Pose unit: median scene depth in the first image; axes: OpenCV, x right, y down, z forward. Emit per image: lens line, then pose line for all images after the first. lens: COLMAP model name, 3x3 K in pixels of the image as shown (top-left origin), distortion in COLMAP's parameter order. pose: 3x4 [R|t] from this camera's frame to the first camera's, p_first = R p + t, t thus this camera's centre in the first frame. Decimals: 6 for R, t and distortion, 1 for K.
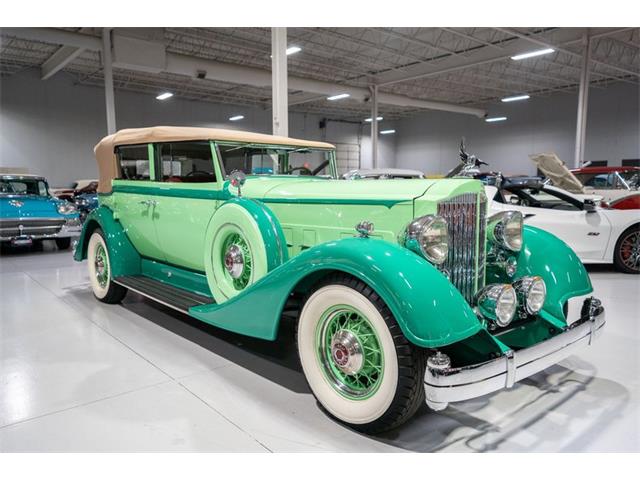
lens RADIAL K [[492.8, 0, 315.9], [0, 492.8, 238.3], [0, 0, 1]] dist [0.016030, 0.030551]
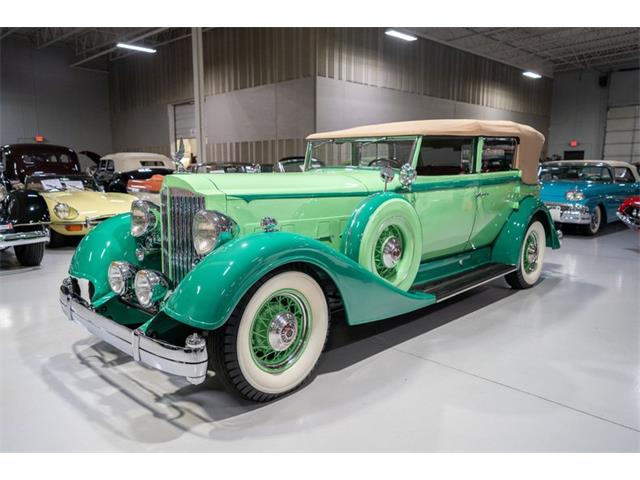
lens RADIAL K [[492.8, 0, 314.7], [0, 492.8, 240.6], [0, 0, 1]] dist [0.016030, 0.030551]
pose [[0.079292, 0.157449, -0.984339, 1.399643], [-0.114218, 0.982379, 0.147935, -0.171377], [0.990286, 0.100699, 0.095878, 1.177727]]
